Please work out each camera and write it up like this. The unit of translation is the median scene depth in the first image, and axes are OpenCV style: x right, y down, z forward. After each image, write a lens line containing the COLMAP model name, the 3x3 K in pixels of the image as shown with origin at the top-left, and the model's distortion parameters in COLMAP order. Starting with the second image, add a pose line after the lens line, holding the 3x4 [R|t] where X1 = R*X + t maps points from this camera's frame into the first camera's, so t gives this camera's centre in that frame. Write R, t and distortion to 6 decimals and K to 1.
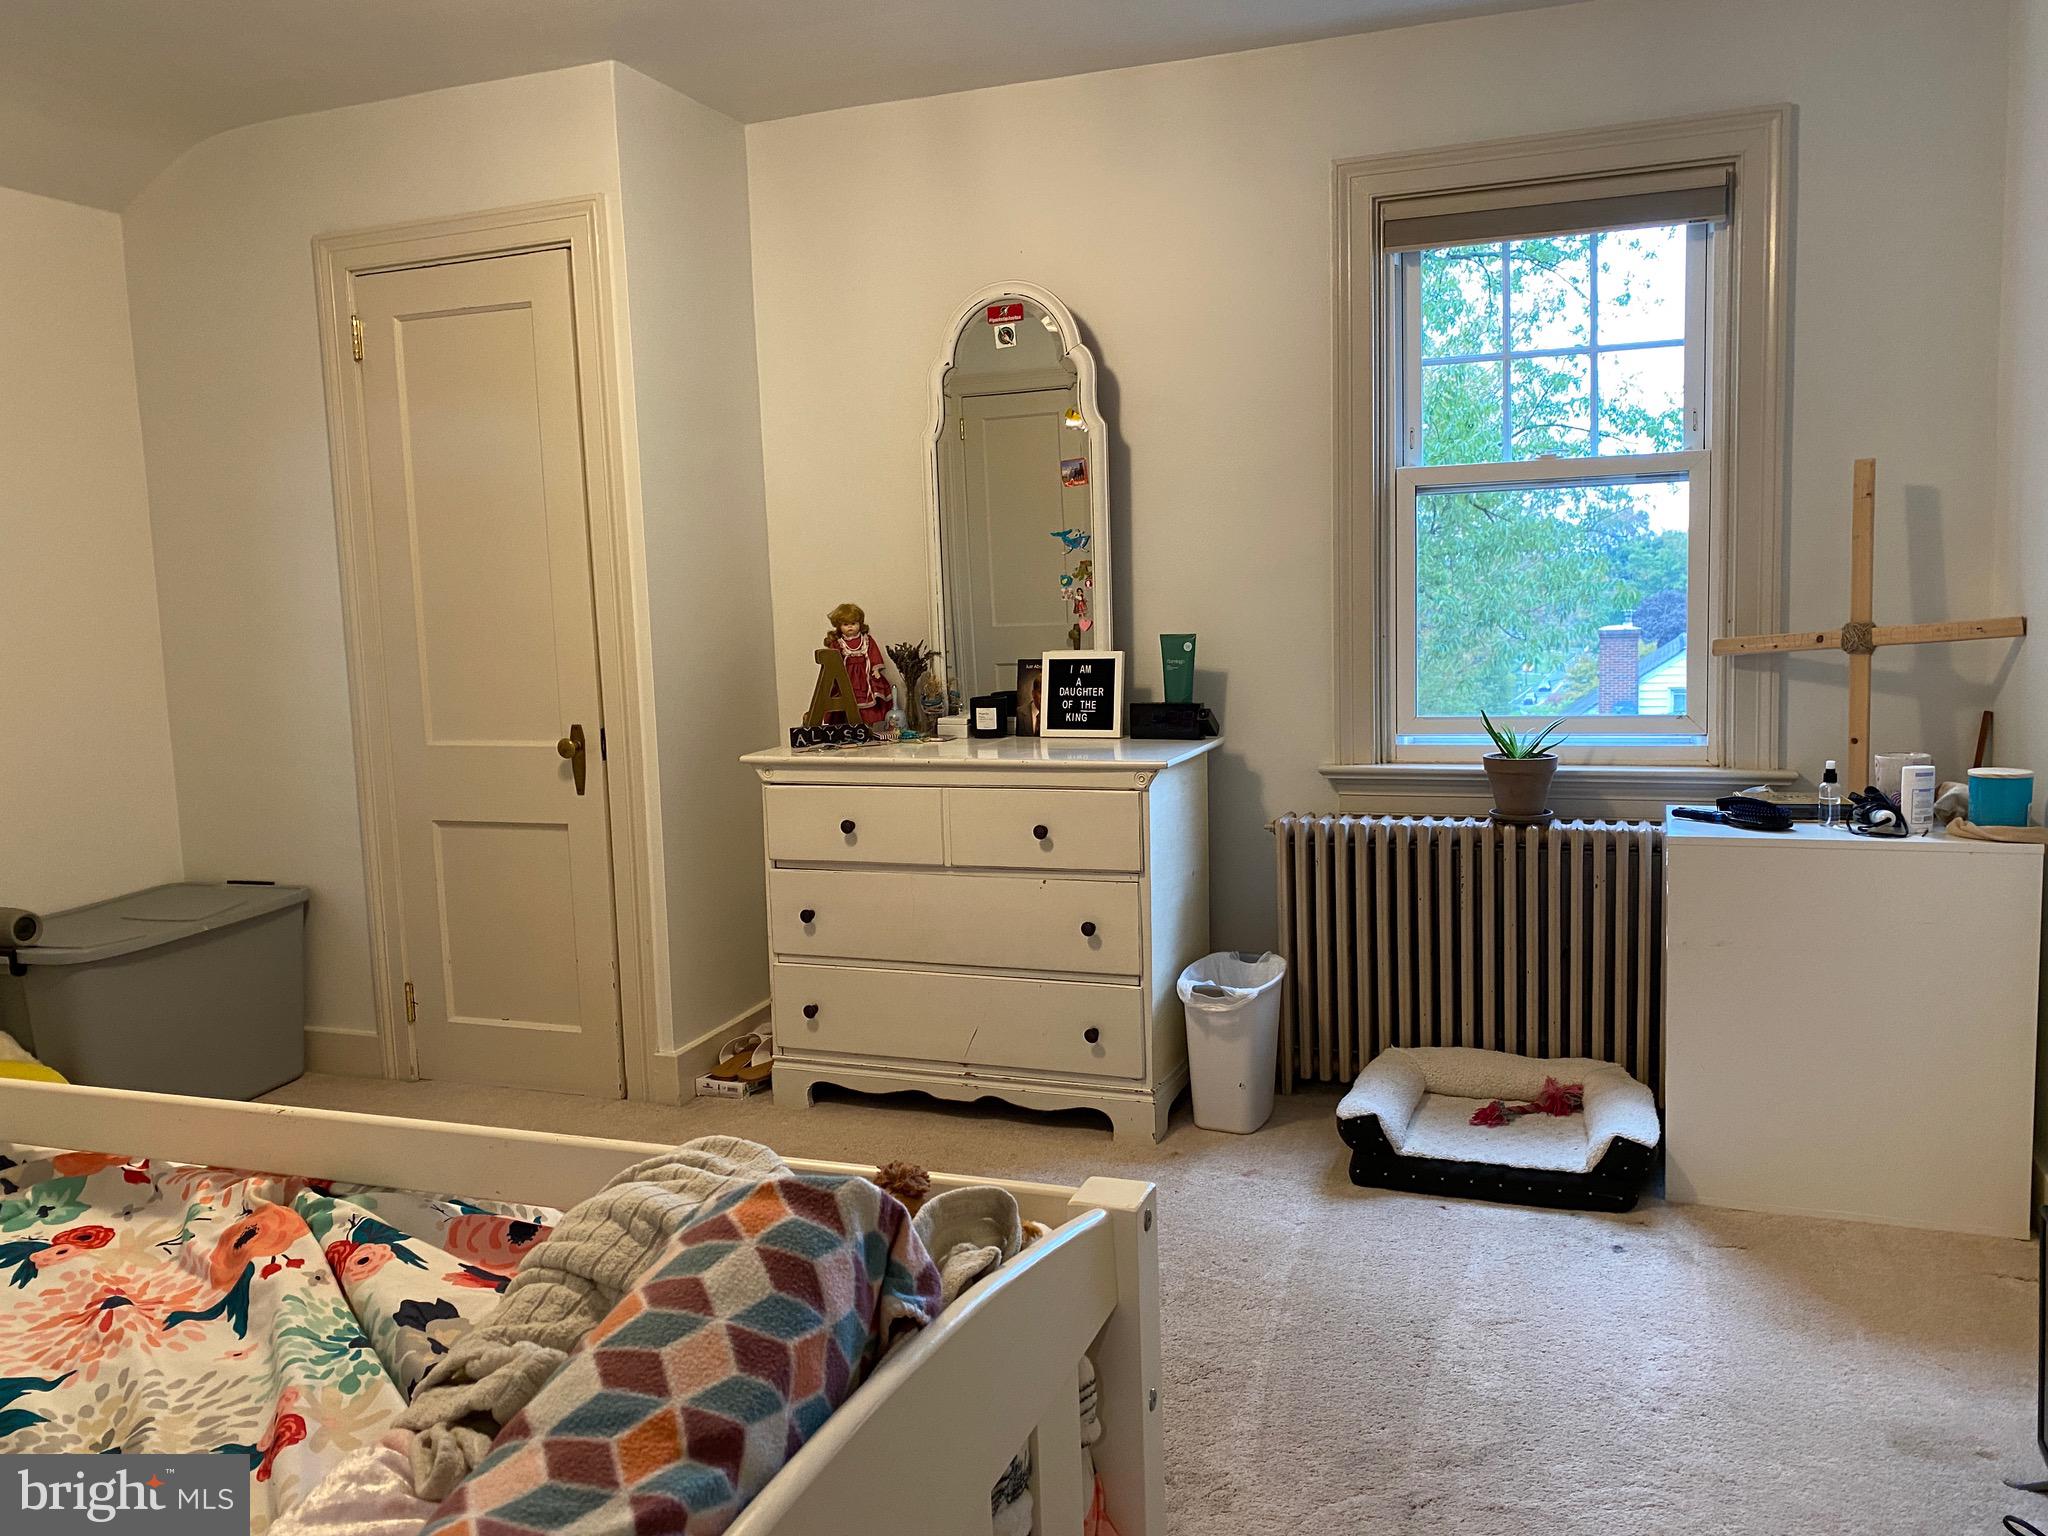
lens RADIAL K [[1555.3, 0, 1007.3], [0, 1555.3, 754.9], [0, 0, 1]] dist [0.047225, -0.056622]
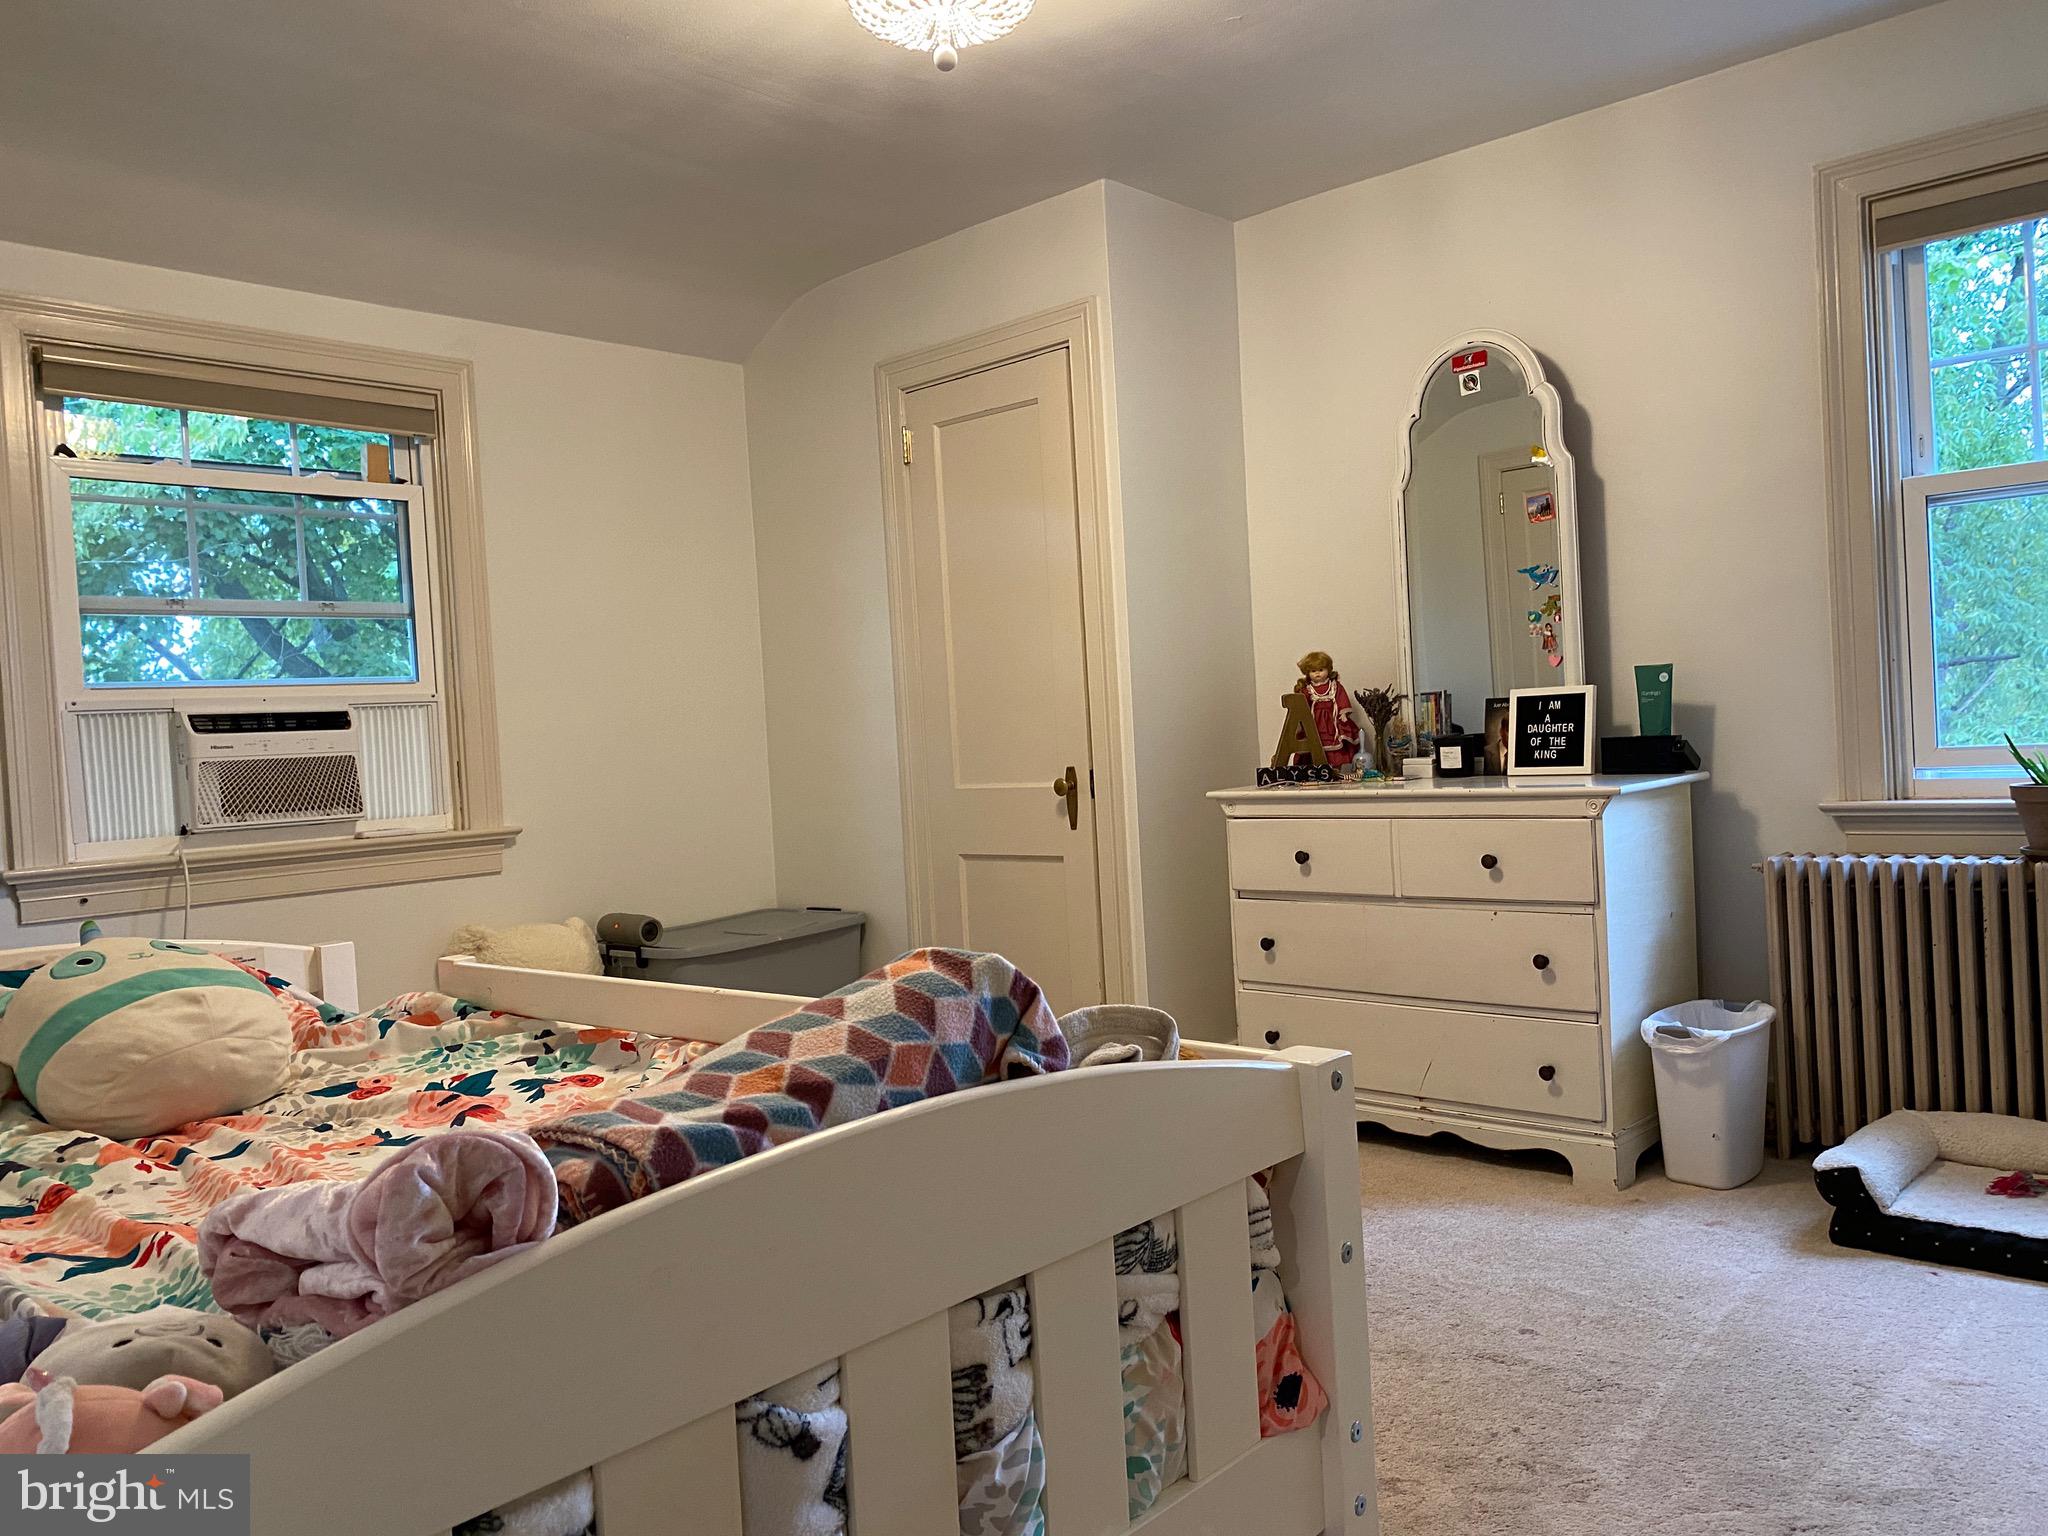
lens RADIAL K [[1555.3, 0, 1027.3], [0, 1555.3, 773.1], [0, 0, 1]] dist [0.047225, -0.056622]
pose [[0.927253, -0.007027, -0.374370, 0.117440], [-0.019826, 0.997500, -0.067829, 0.064520], [0.373911, 0.070317, 0.924795, -0.039213]]
